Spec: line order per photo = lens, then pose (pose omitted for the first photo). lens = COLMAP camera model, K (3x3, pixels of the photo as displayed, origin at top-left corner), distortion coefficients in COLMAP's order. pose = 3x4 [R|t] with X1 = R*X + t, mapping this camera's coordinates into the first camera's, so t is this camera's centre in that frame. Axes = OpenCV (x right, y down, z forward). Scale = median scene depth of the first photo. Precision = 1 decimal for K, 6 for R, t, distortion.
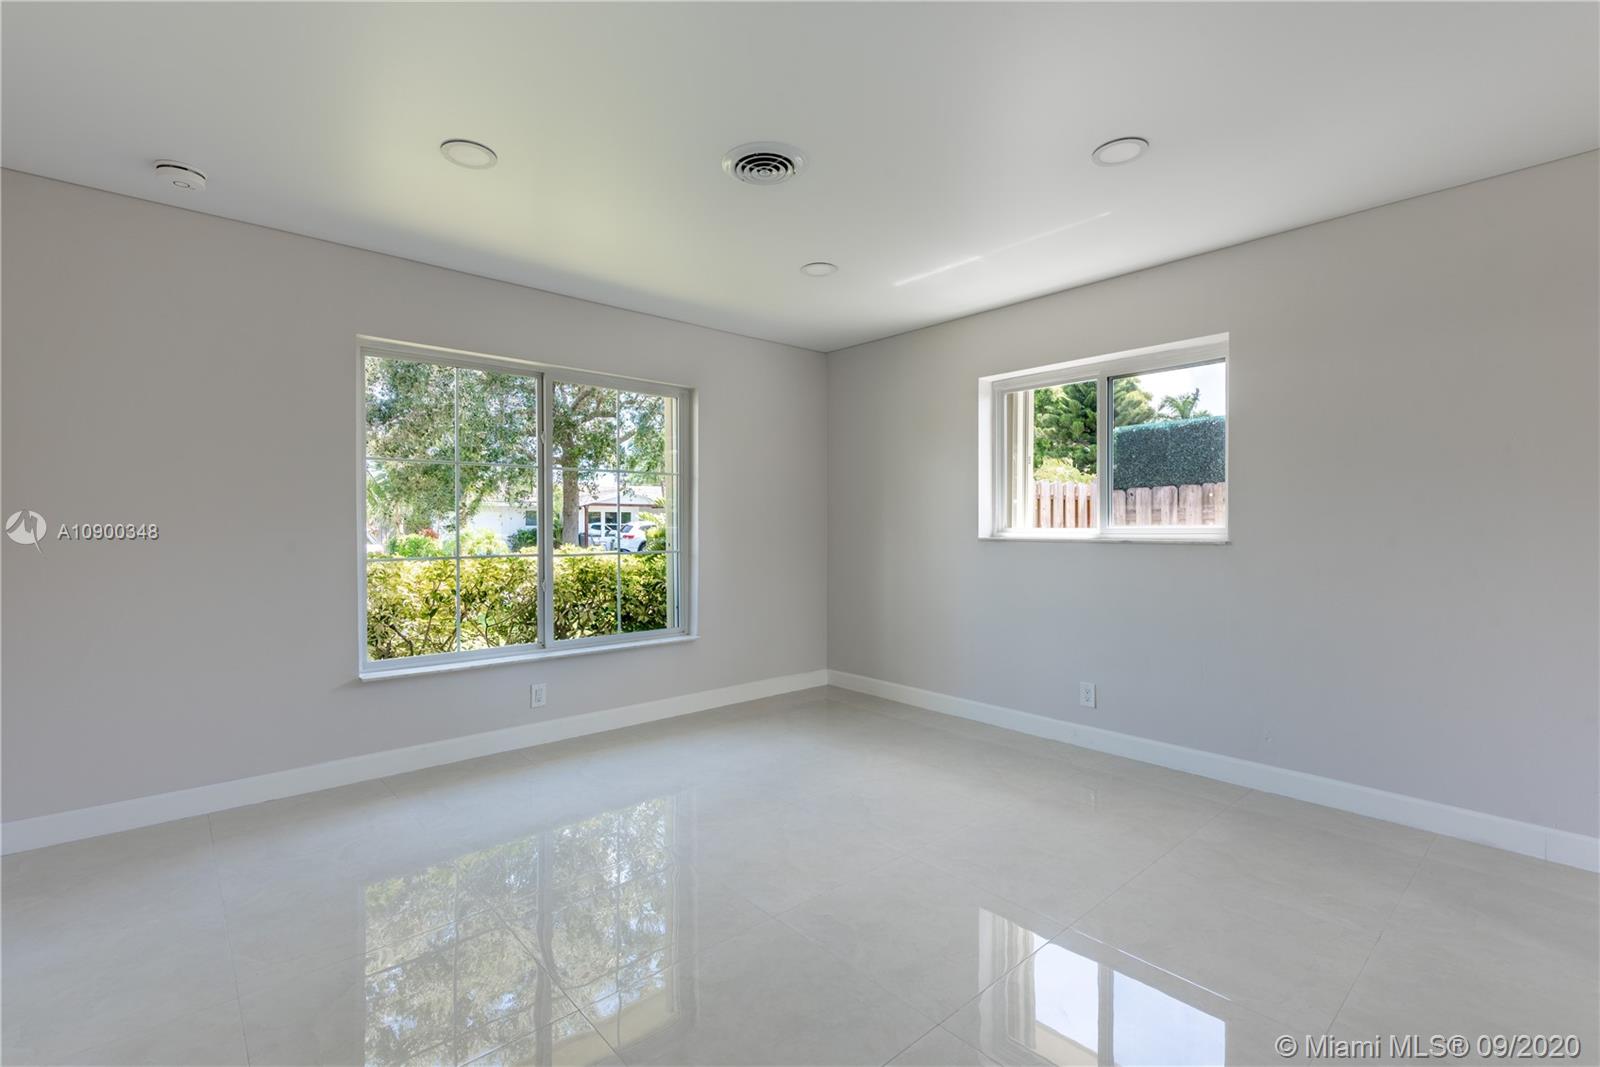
lens RADIAL K [[721.2, 0, 803.5], [0, 721.2, 528.9], [0, 0, 1]] dist [0.001118, 0.000054]
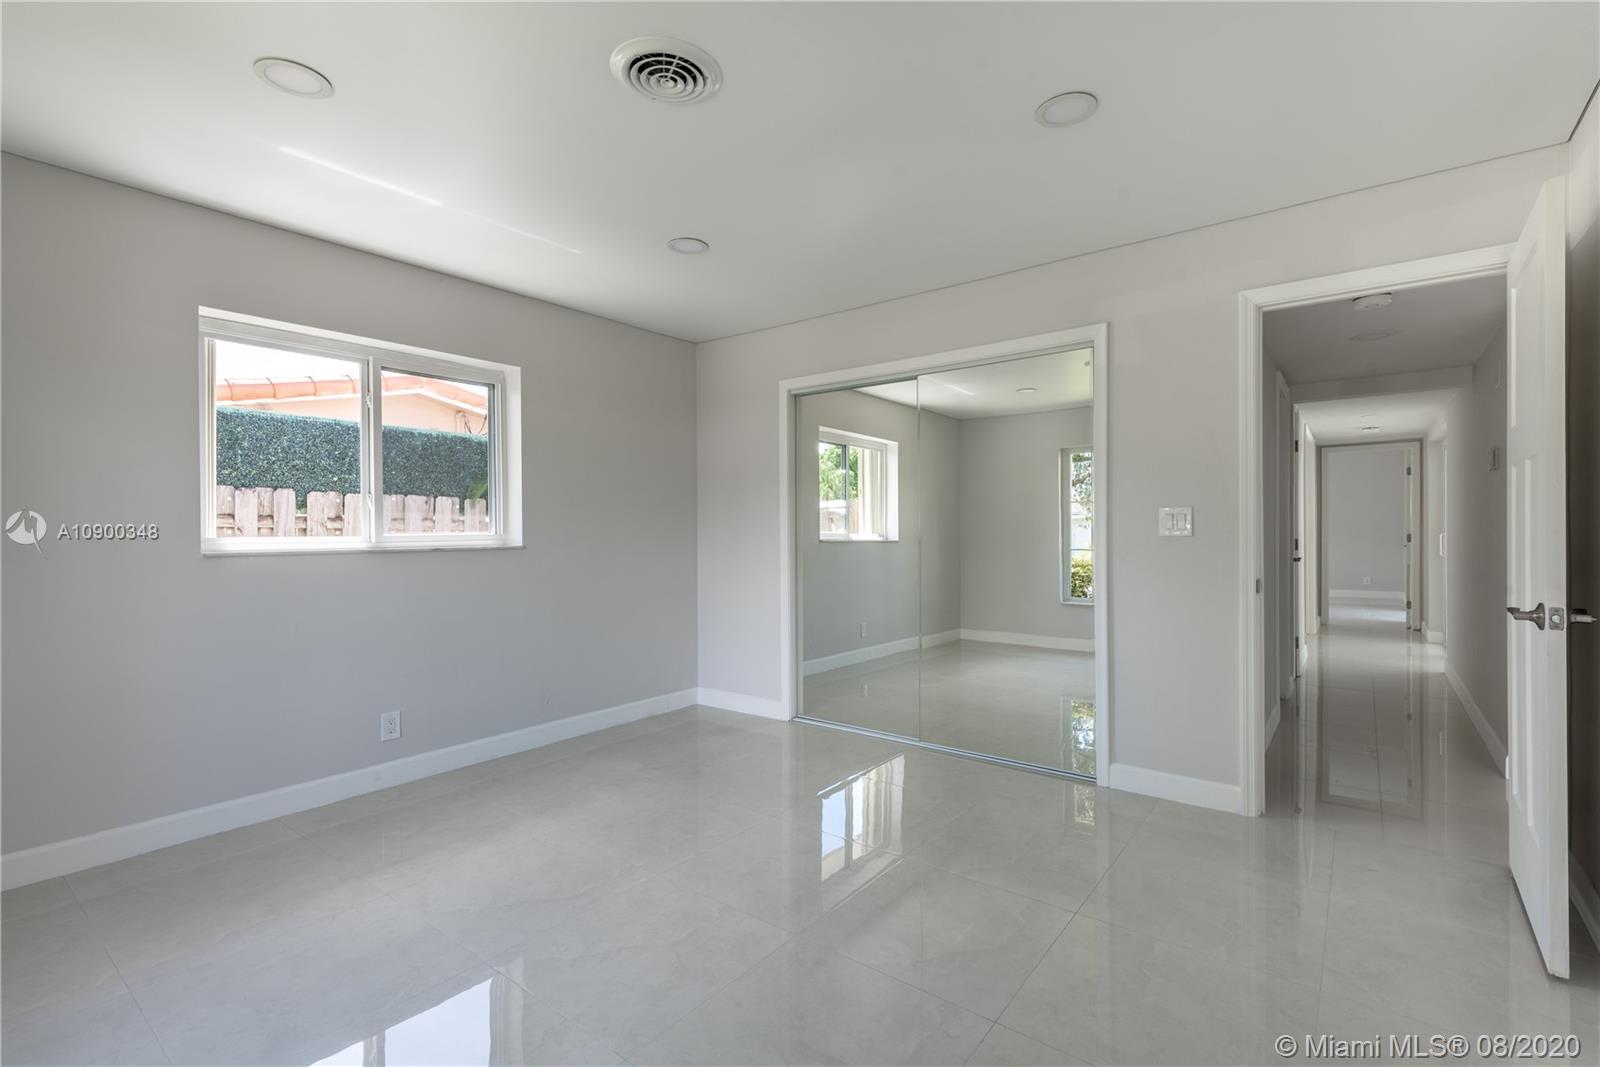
lens RADIAL K [[721.2, 0, 803.5], [0, 721.2, 528.9], [0, 0, 1]] dist [0.001118, 0.000054]
pose [[-0.204531, 0.003799, 0.978853, -0.586632], [0.009026, 0.999957, -0.001995, -0.003818], [-0.978818, 0.008427, -0.204557, 0.704908]]
